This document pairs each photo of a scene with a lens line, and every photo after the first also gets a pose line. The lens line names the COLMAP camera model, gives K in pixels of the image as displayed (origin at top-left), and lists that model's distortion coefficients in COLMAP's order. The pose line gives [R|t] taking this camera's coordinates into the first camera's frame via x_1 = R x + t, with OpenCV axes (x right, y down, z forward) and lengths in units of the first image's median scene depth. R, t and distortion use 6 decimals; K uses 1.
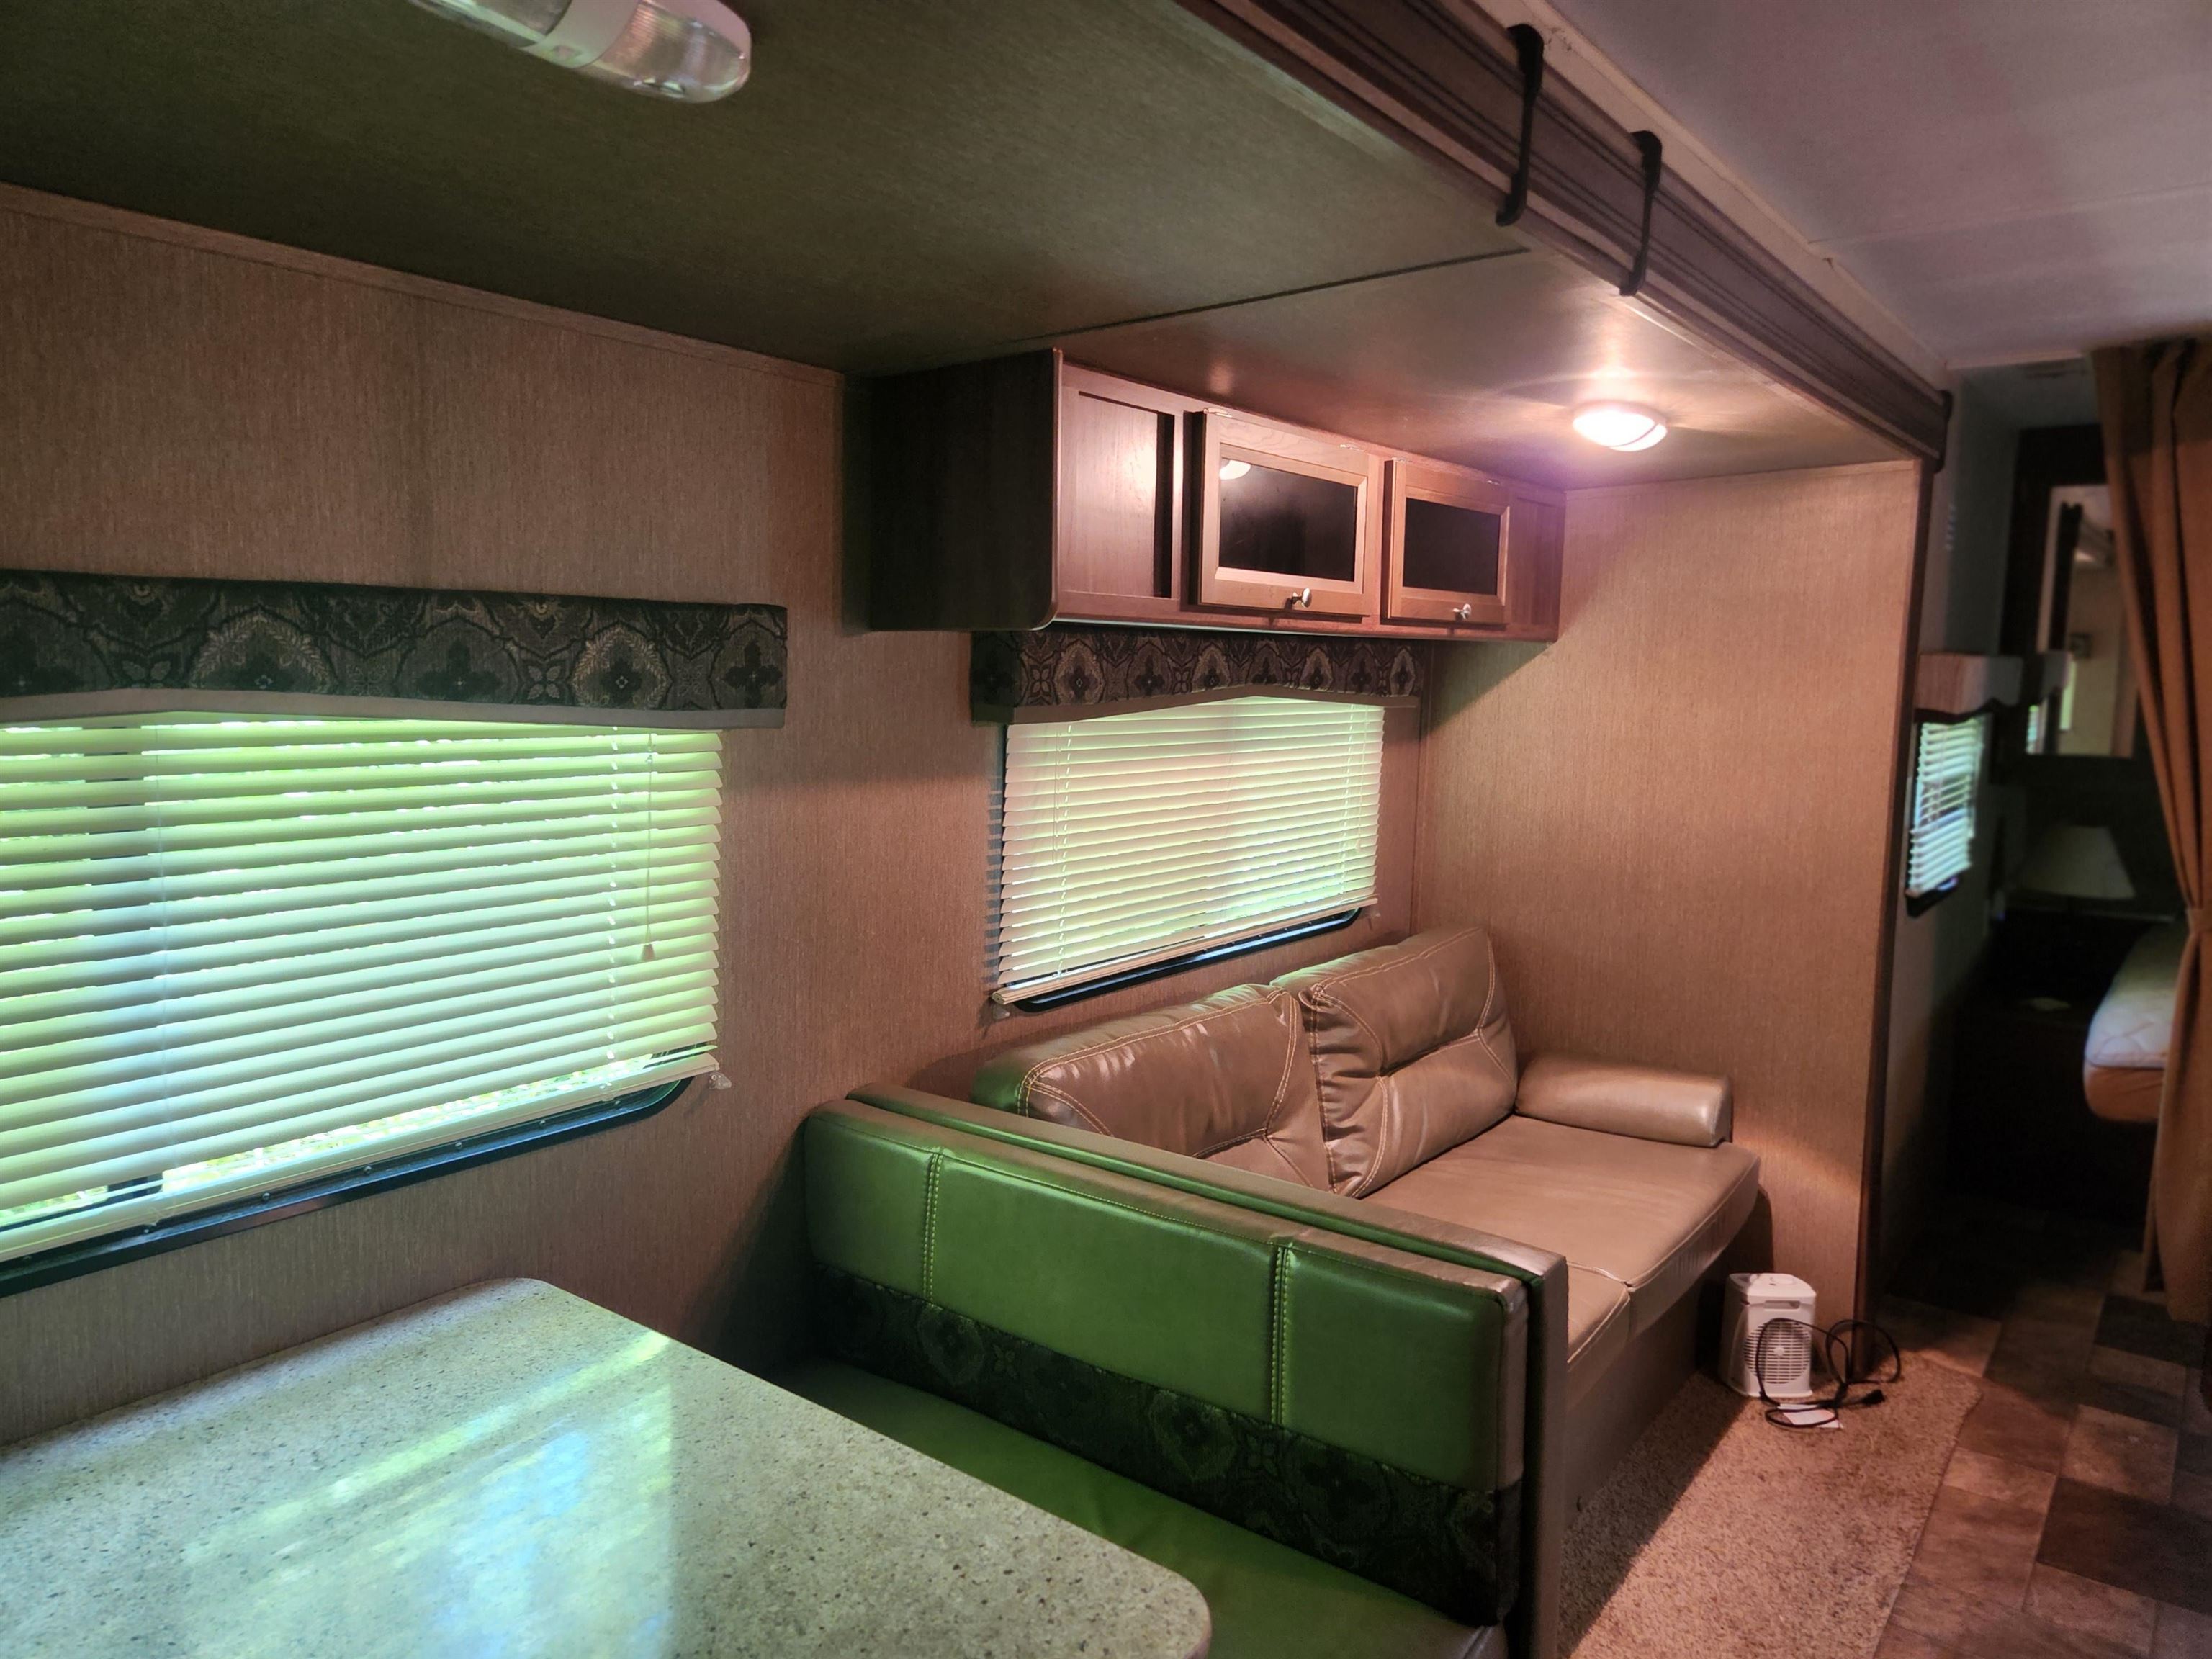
lens RADIAL K [[1476.7, 0, 1116.0], [0, 1476.7, 825.4], [0, 0, 1]] dist [0.077401, -0.063316]
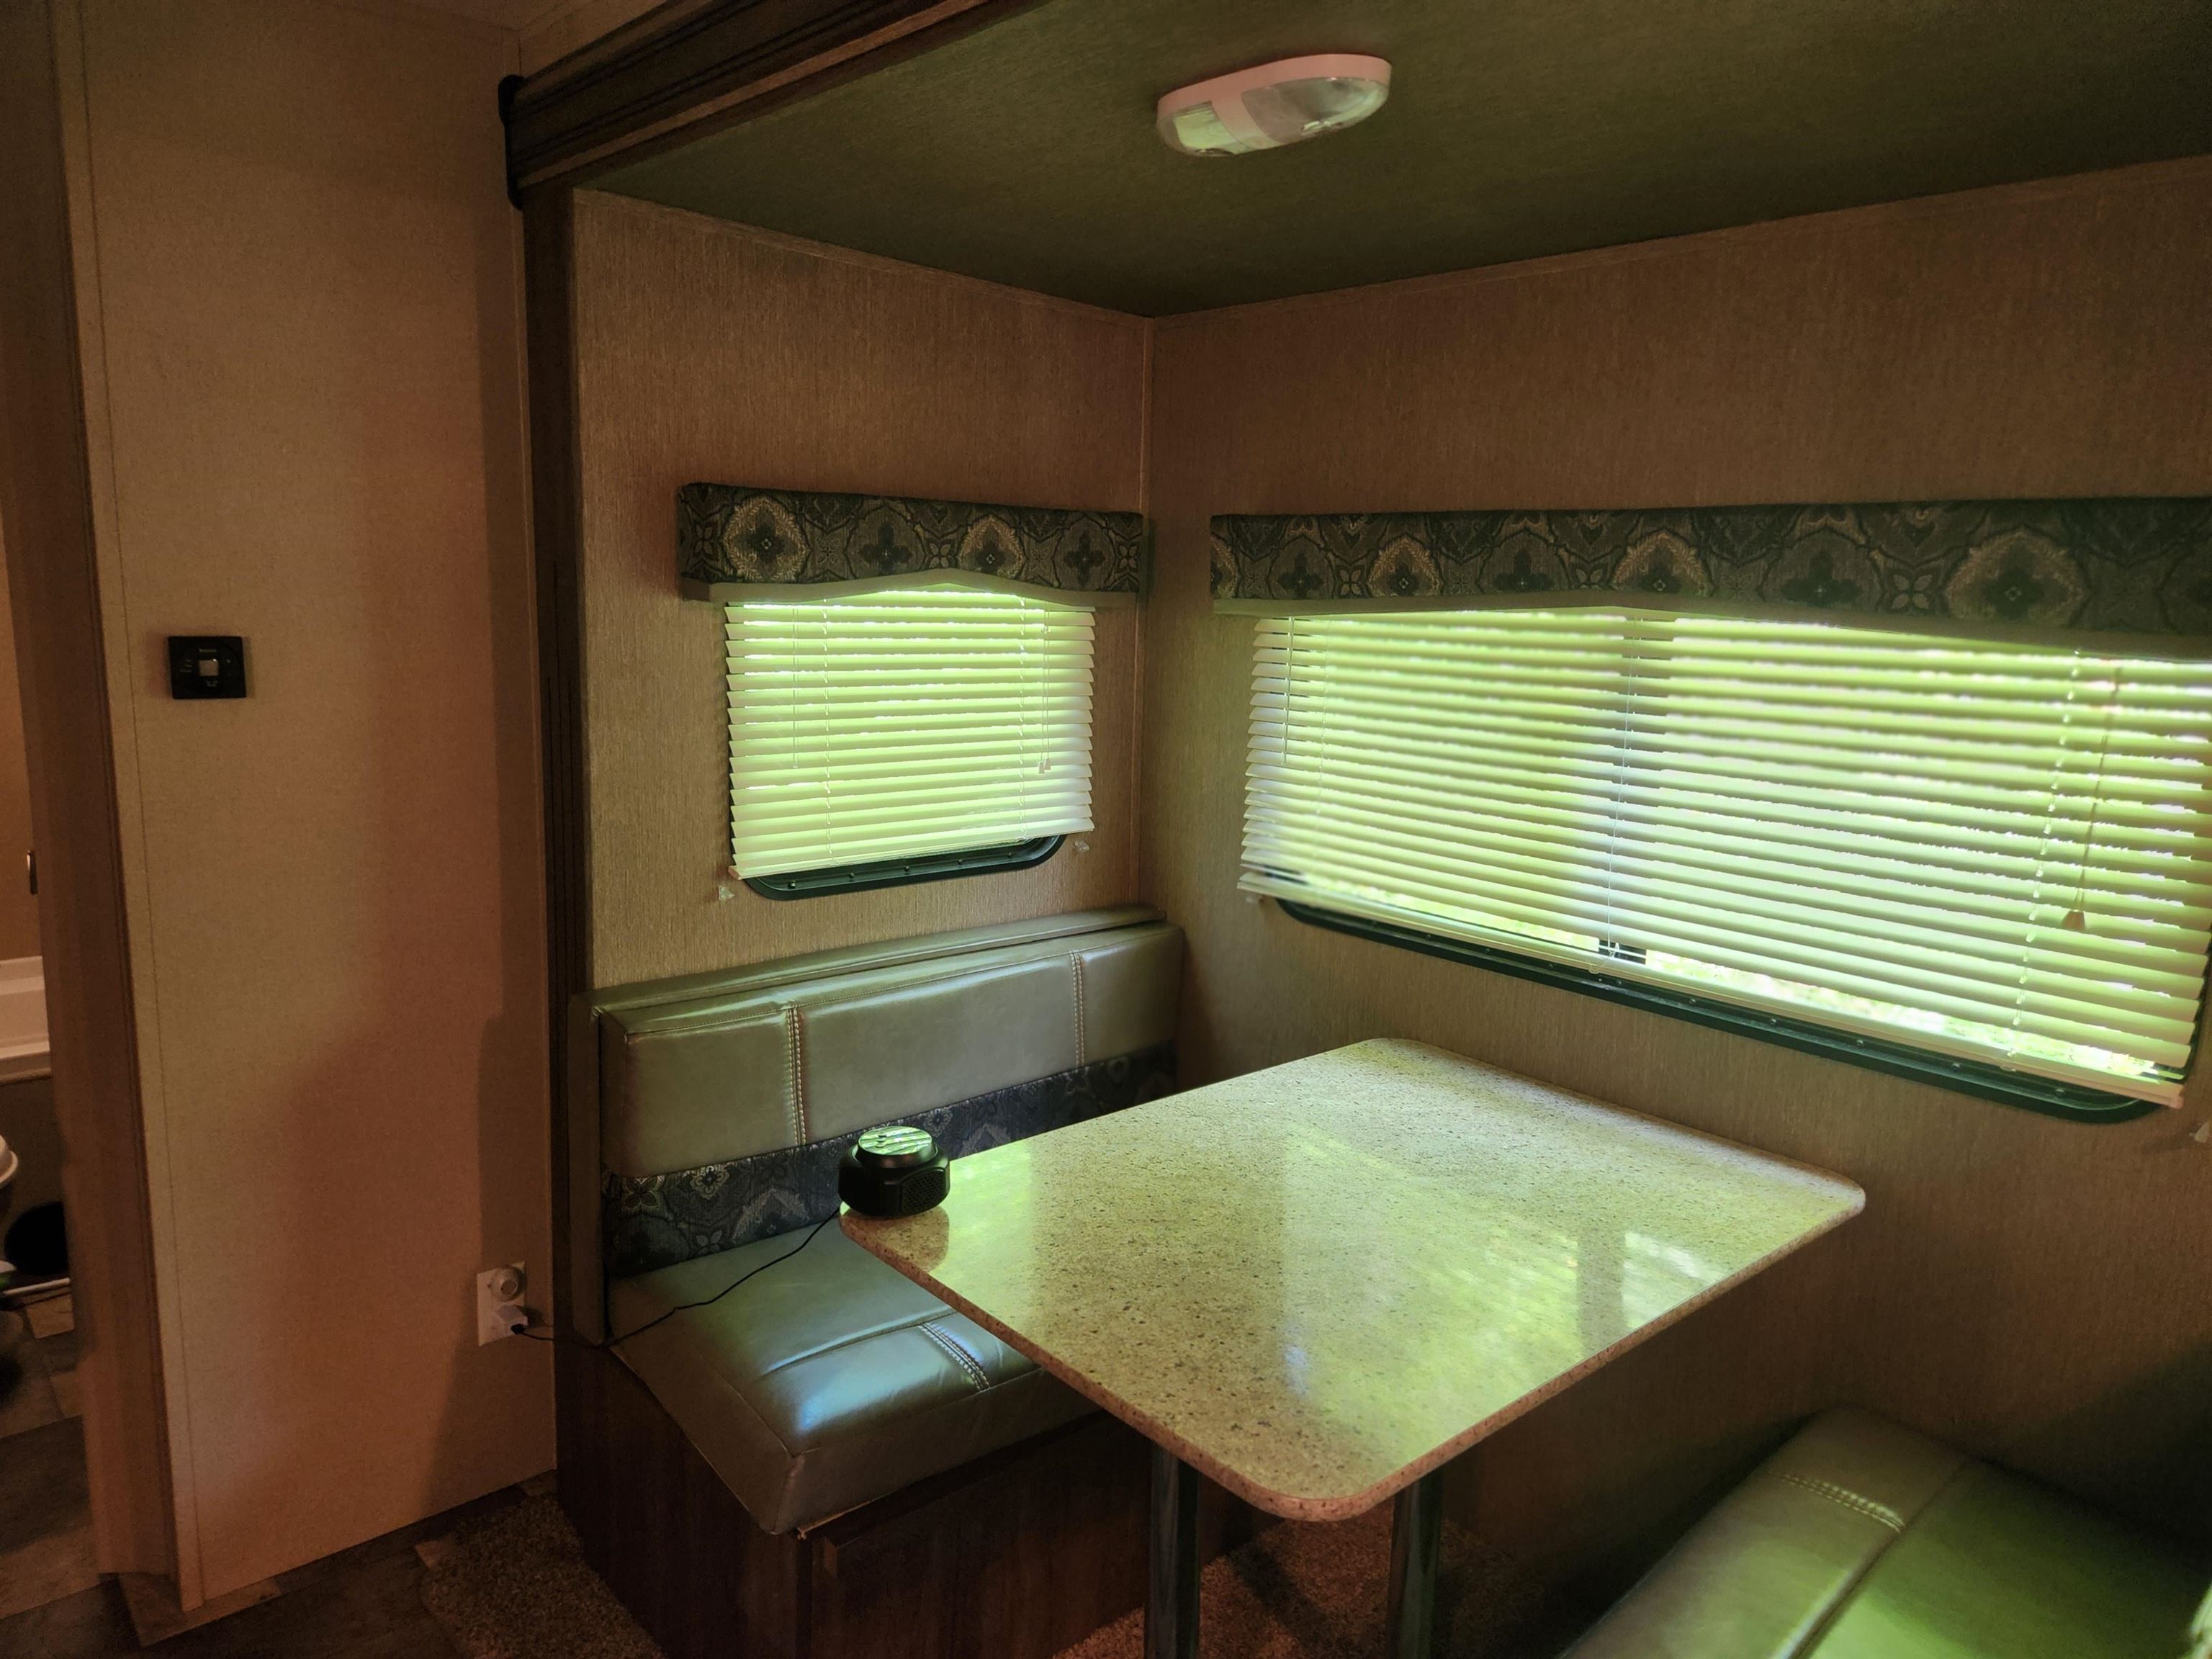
lens RADIAL K [[1476.7, 0, 1118.1], [0, 1476.7, 814.0], [0, 0, 1]] dist [0.077401, -0.063316]
pose [[-0.186015, 0.136700, -0.972991, 0.682436], [-0.141453, 0.976233, 0.164198, -0.041273], [0.972311, 0.168176, -0.162257, 0.673173]]
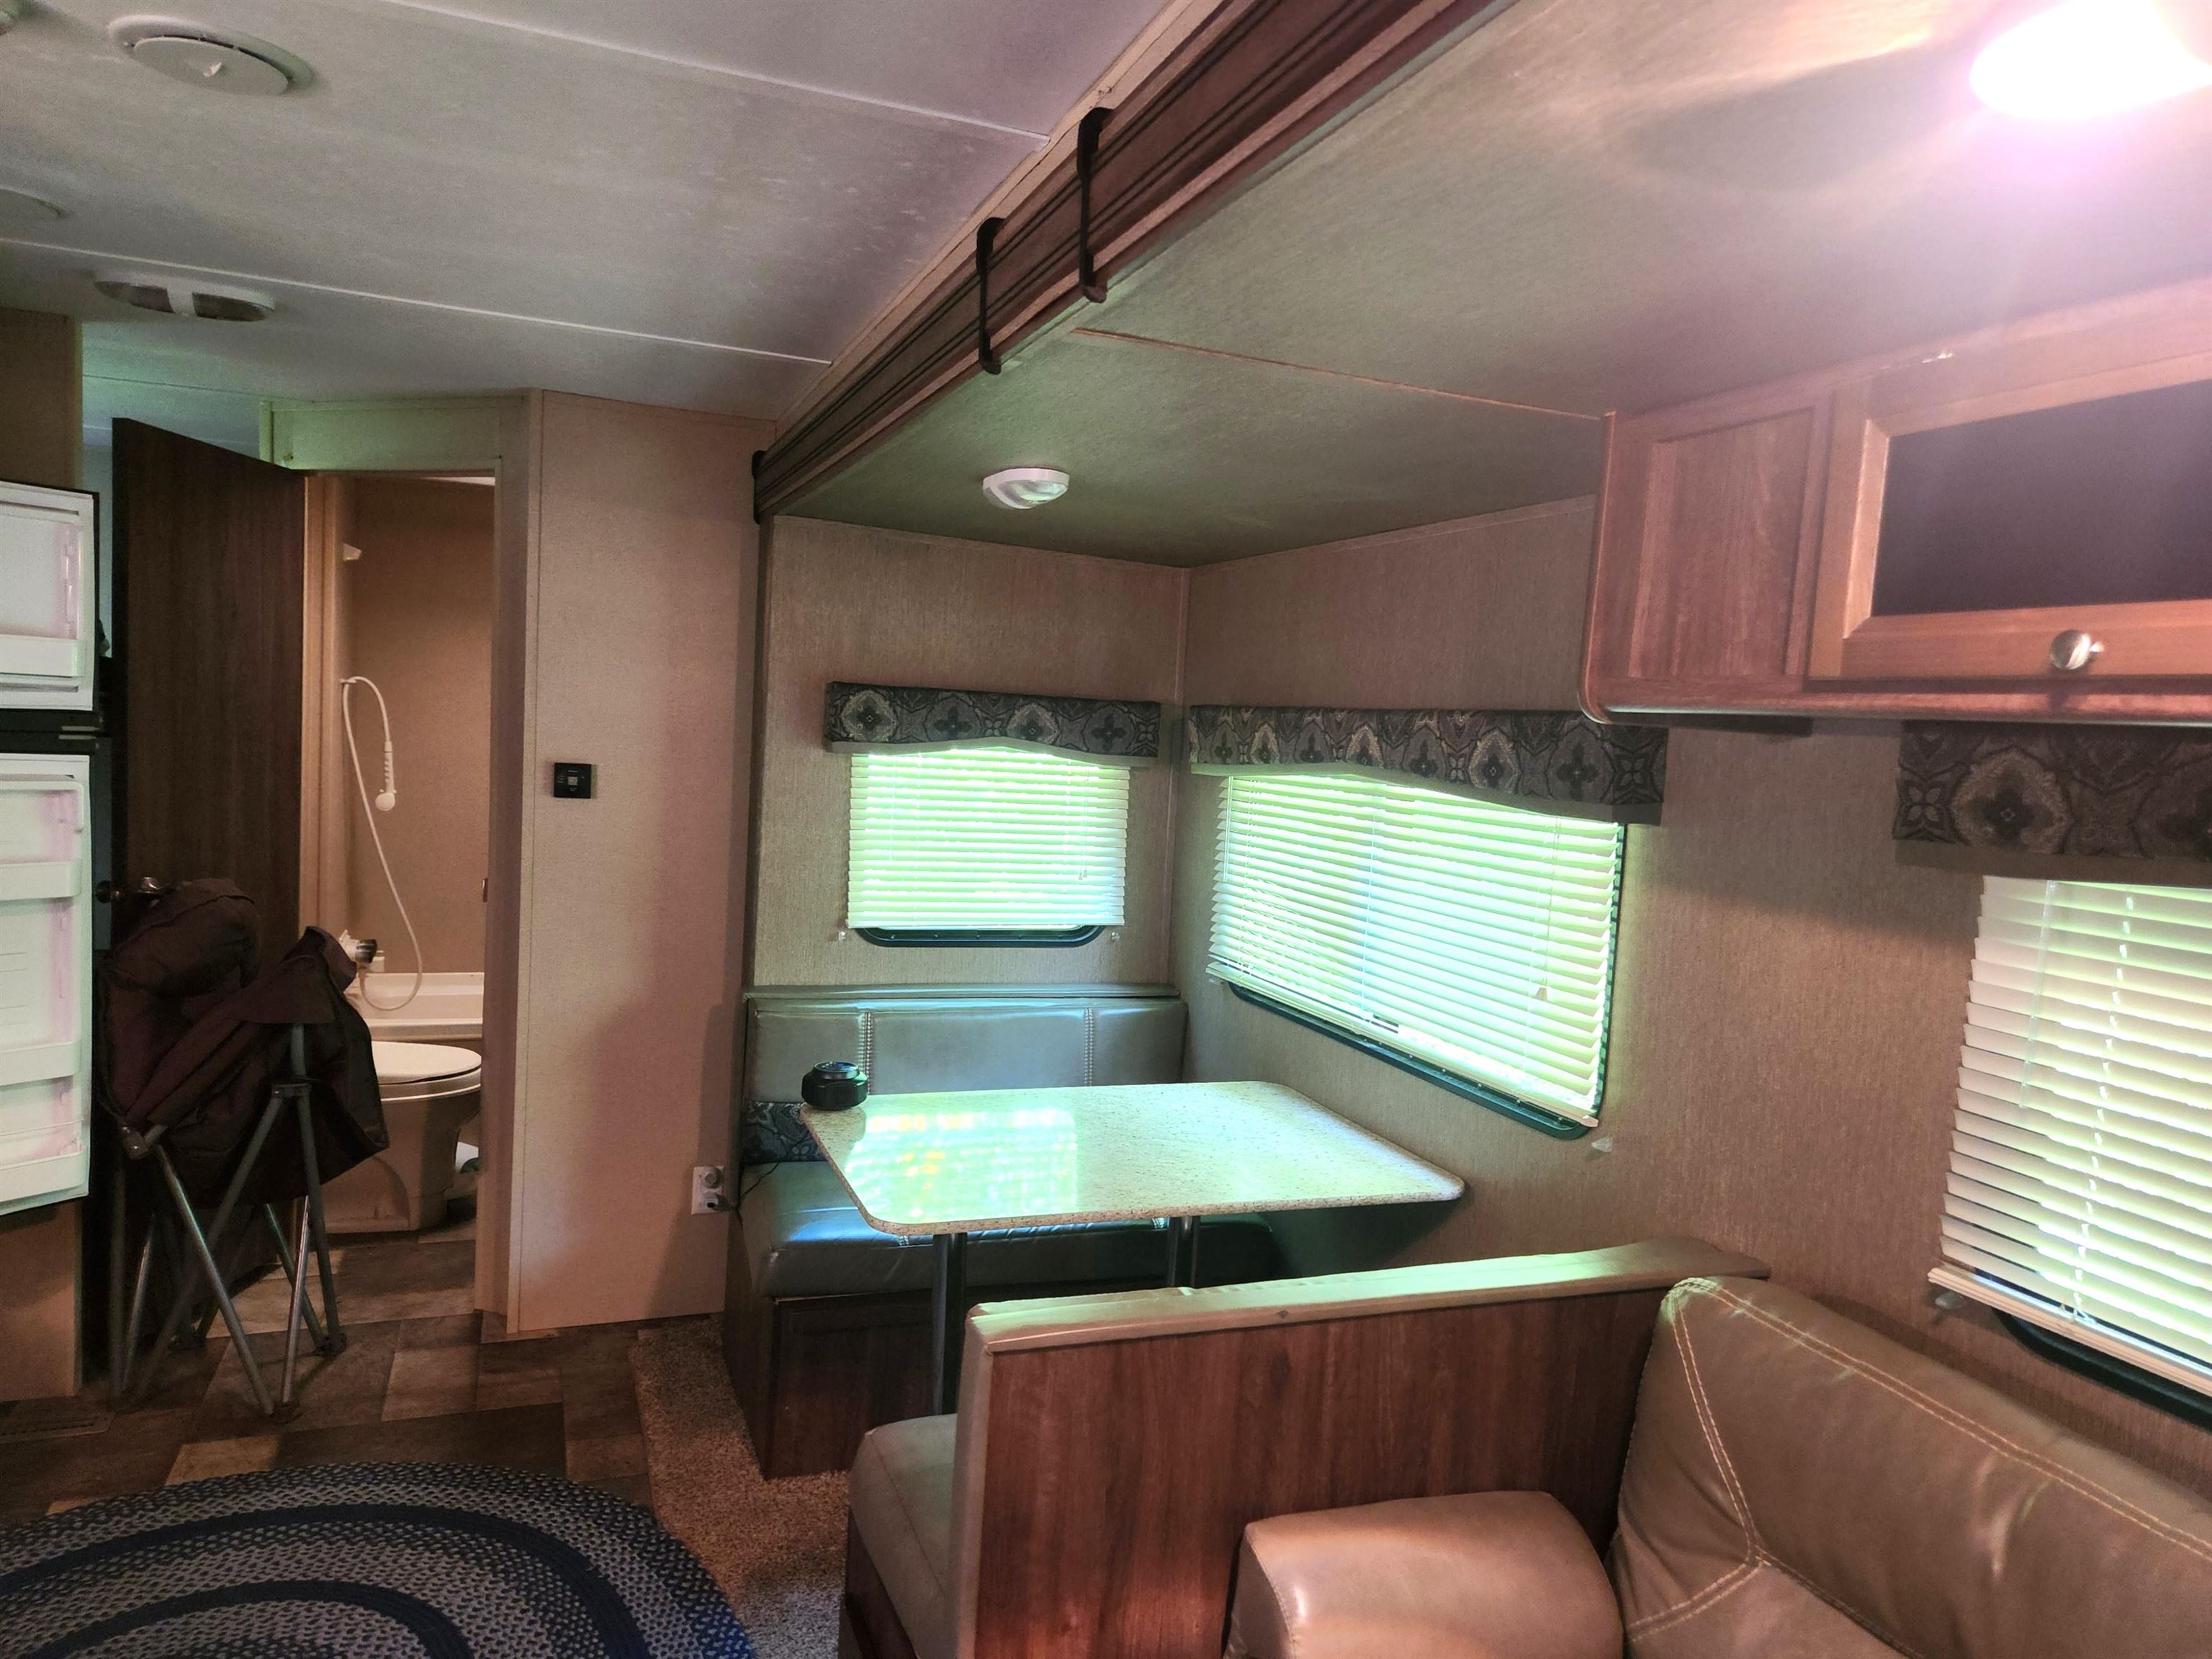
lens RADIAL K [[1476.7, 0, 1121.7], [0, 1476.7, 843.6], [0, 0, 1]] dist [0.077401, -0.063316]
pose [[-0.516850, 0.022860, -0.855771, 1.031837], [-0.160148, 0.979414, 0.122886, -0.148646], [0.840963, 0.200563, -0.502549, 1.458519]]
